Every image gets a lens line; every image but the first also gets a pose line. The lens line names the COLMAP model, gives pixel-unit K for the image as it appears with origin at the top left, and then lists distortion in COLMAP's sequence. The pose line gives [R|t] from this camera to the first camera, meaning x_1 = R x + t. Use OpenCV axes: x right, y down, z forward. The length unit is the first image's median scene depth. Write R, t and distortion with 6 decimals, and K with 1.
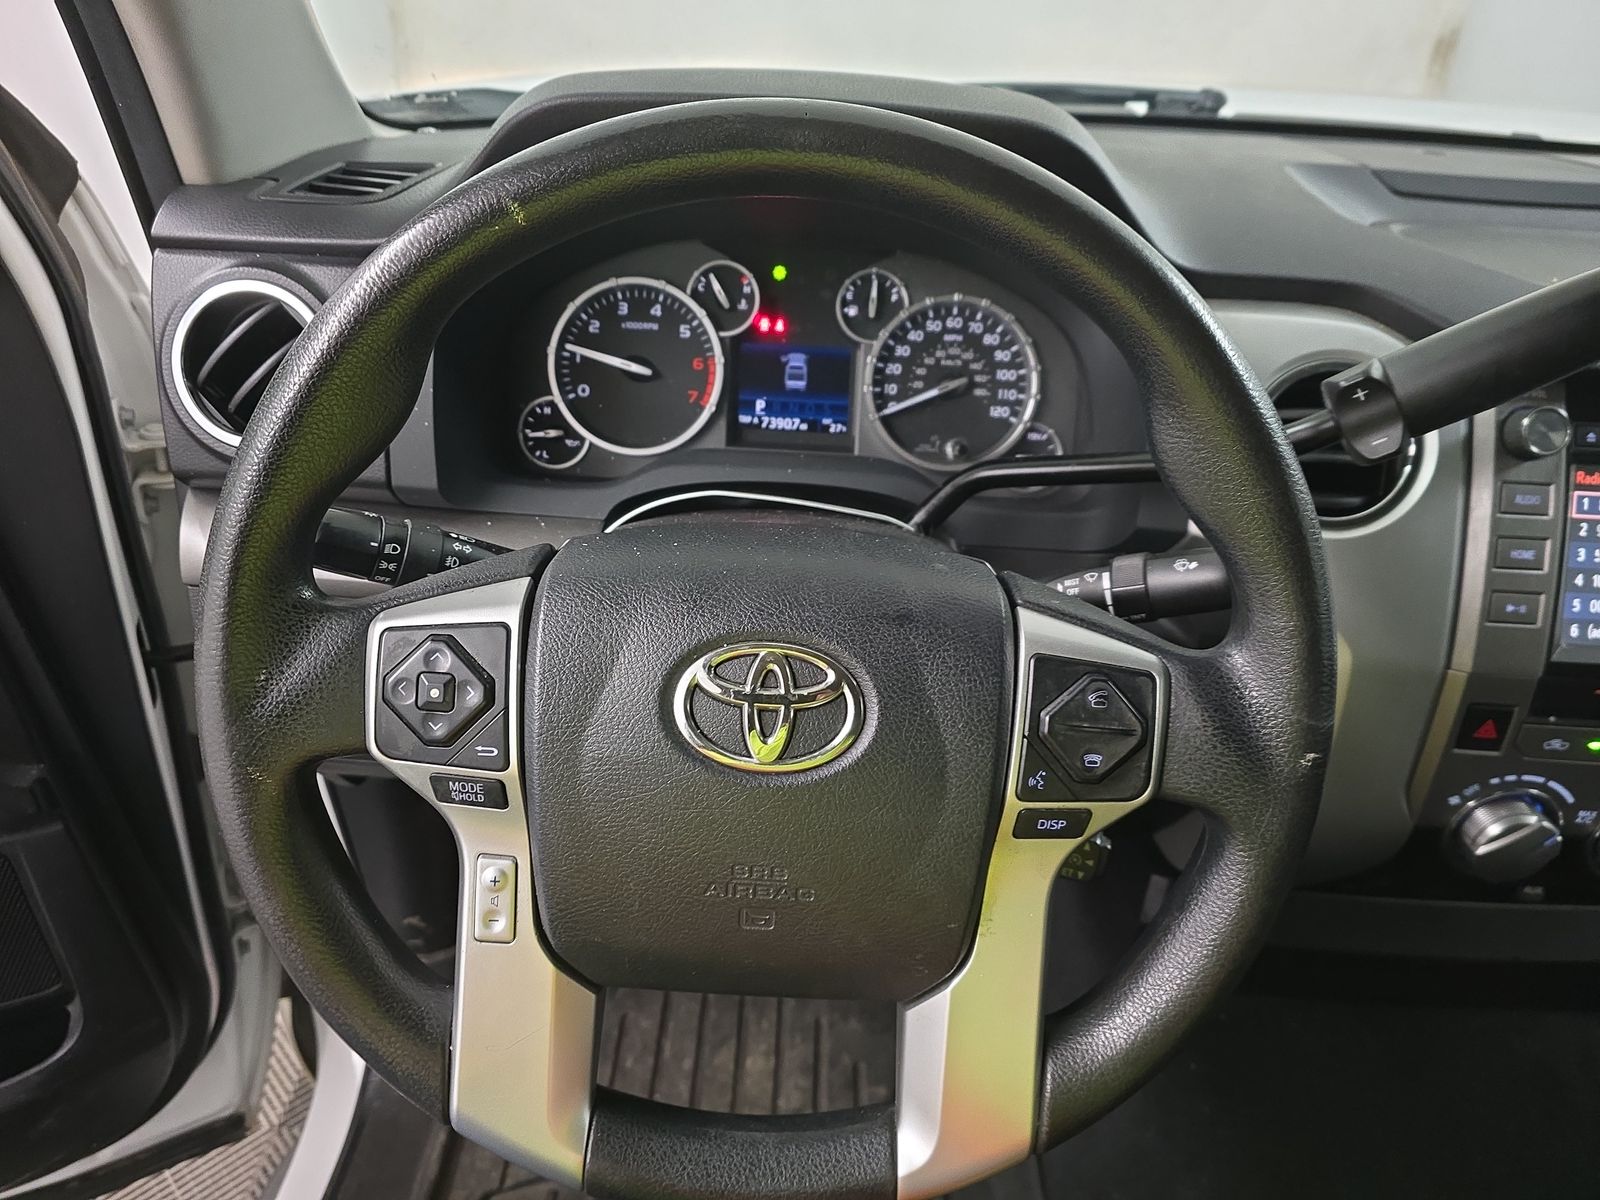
lens RADIAL K [[1086.9, 0, 800.0], [0, 1086.9, 600.0], [0, 0, 1]] dist [0.048327, -0.045474]
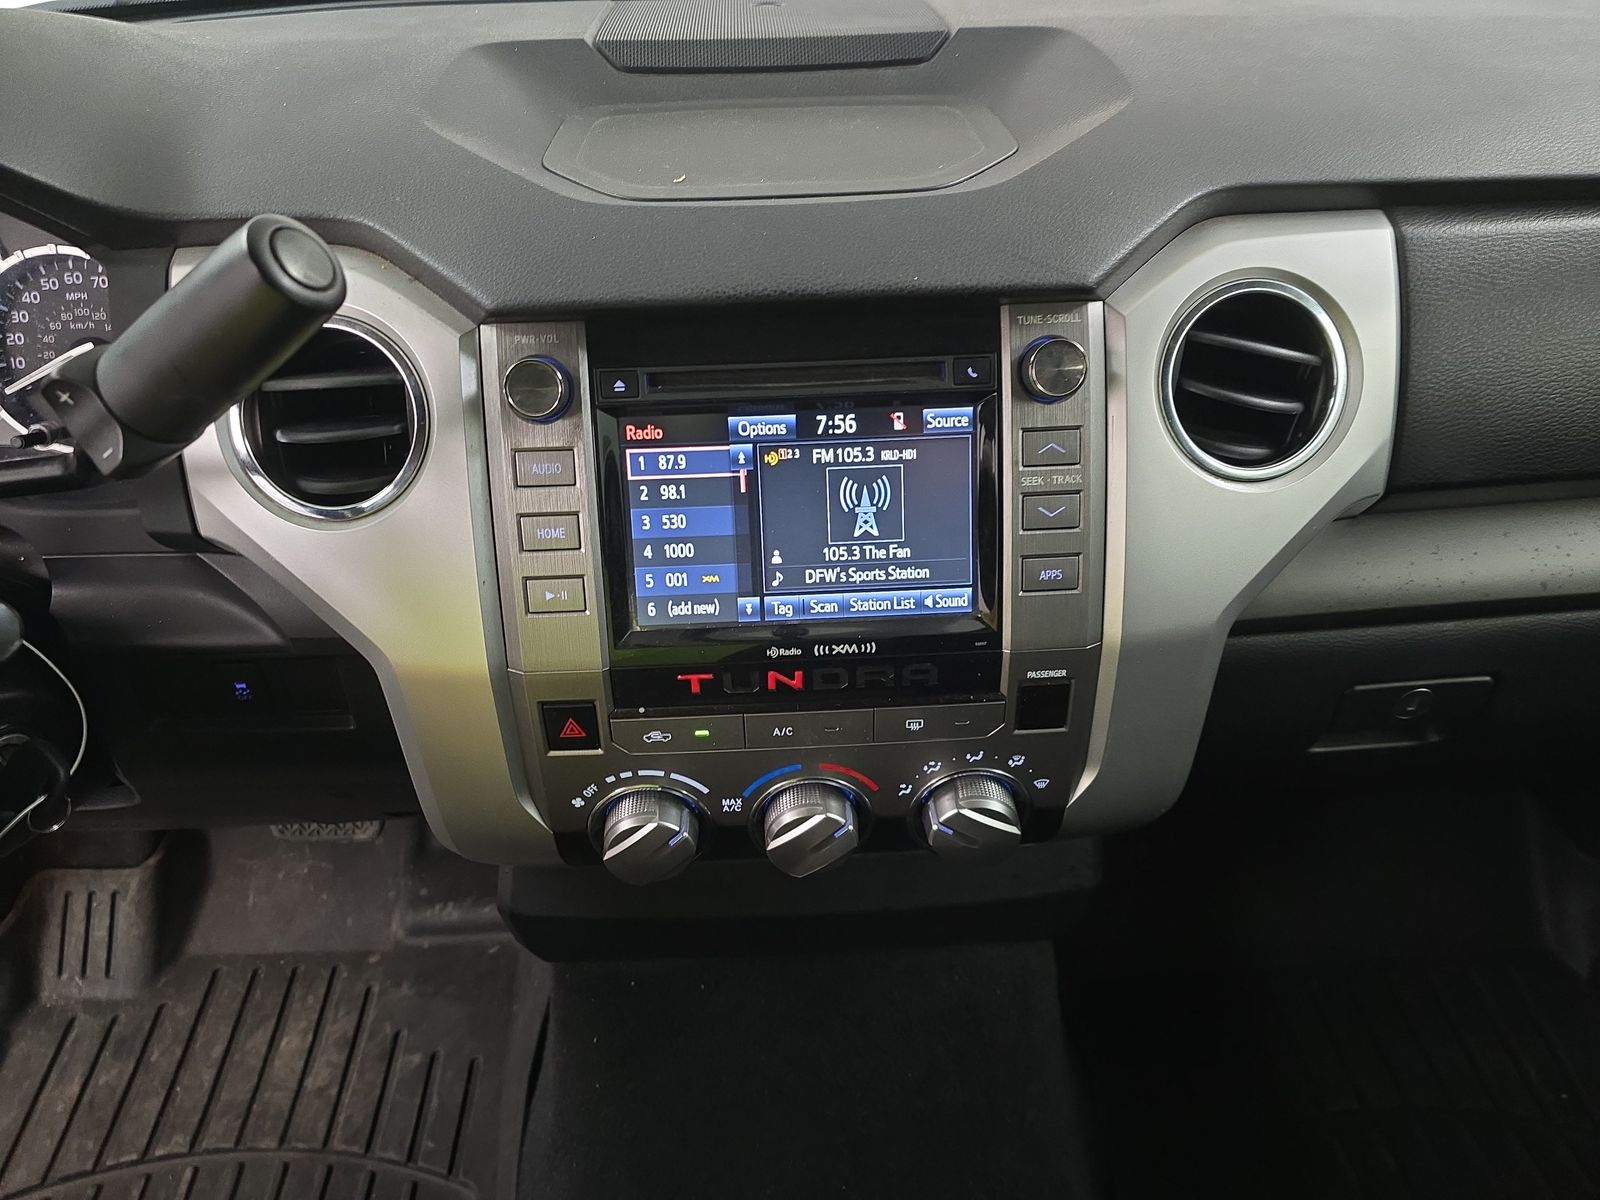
lens RADIAL K [[1086.9, 0, 800.0], [0, 1086.9, 600.0], [0, 0, 1]] dist [0.048327, -0.045474]
pose [[0.995848, -0.090978, -0.003211, 0.680967], [0.090701, 0.988559, 0.120518, -0.059916], [-0.007791, -0.120309, 0.992706, 0.122237]]
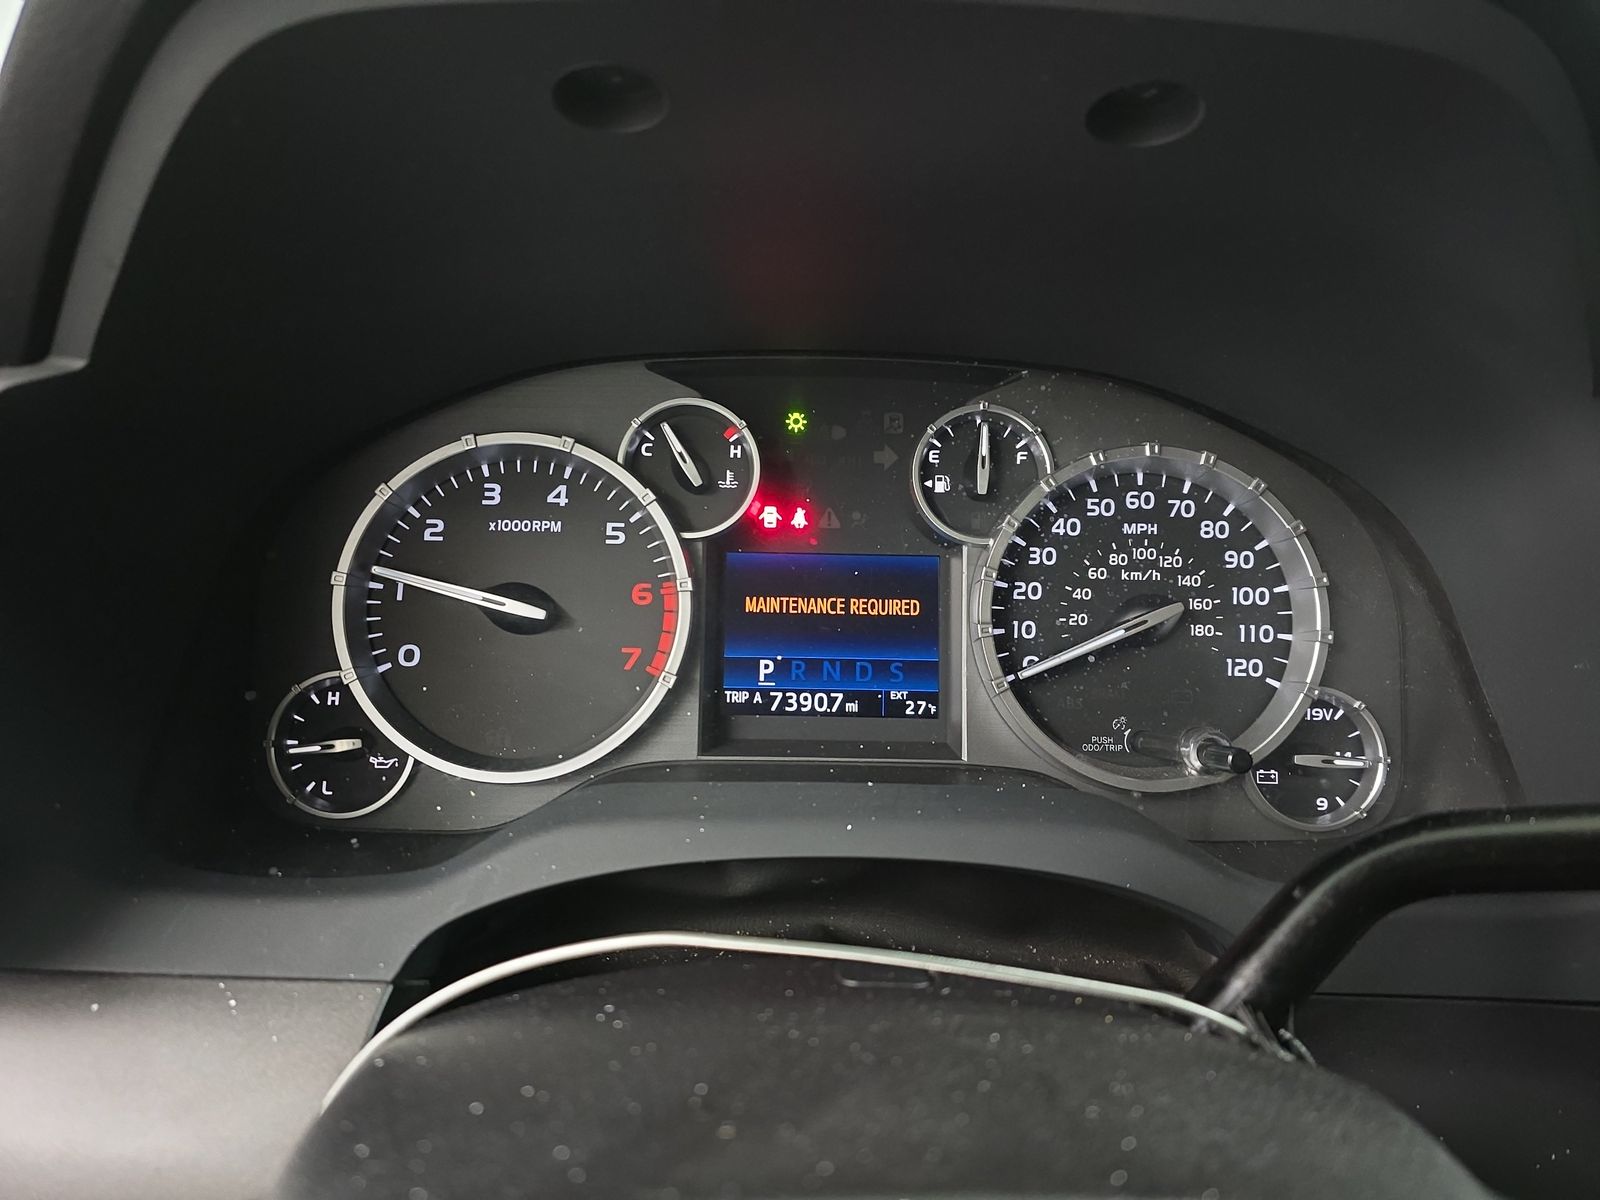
lens RADIAL K [[1086.9, 0, 800.0], [0, 1086.9, 600.0], [0, 0, 1]] dist [0.048327, -0.045474]
pose [[0.999208, -0.034000, 0.020689, -0.031154], [0.037469, 0.978889, -0.200929, -0.110747], [-0.013420, 0.201545, 0.979387, 0.507789]]
